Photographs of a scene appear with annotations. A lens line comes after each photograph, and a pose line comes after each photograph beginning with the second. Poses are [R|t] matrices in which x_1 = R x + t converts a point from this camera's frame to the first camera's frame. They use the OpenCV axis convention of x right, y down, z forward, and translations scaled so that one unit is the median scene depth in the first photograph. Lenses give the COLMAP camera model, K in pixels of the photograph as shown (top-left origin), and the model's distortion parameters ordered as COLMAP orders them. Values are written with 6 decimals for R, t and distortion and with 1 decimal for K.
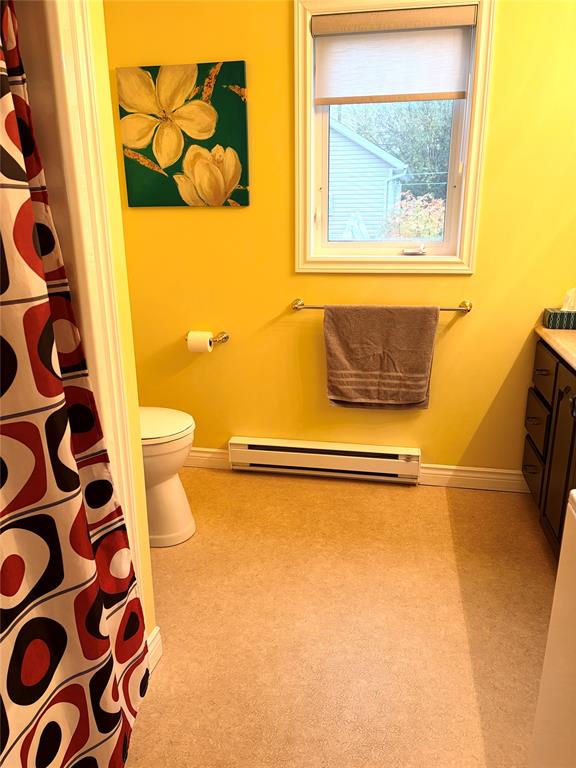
lens RADIAL K [[579.8, 0, 286.1], [0, 579.8, 385.3], [0, 0, 1]] dist [0.048144, -0.061748]
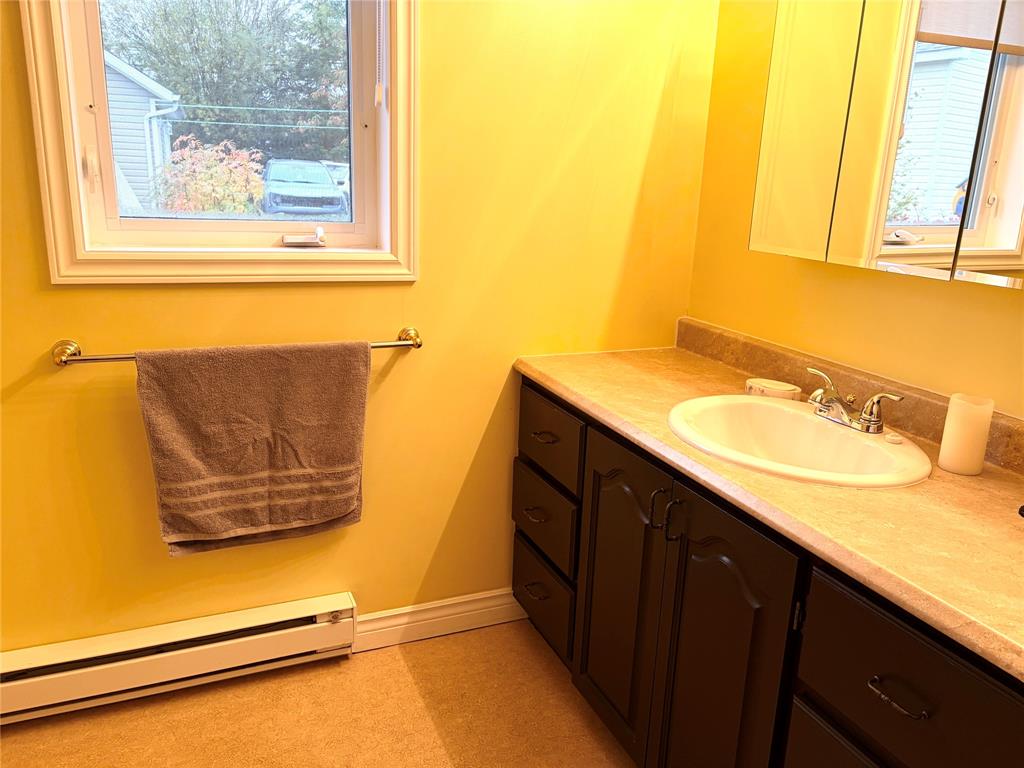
lens RADIAL K [[773.1, 0, 511.8], [0, 773.1, 385.9], [0, 0, 1]] dist [0.048144, -0.061748]
pose [[0.824682, -0.105543, 0.555663, -0.036555], [0.116607, 0.993056, 0.015561, -0.083869], [-0.553447, 0.051961, 0.831262, 0.297854]]
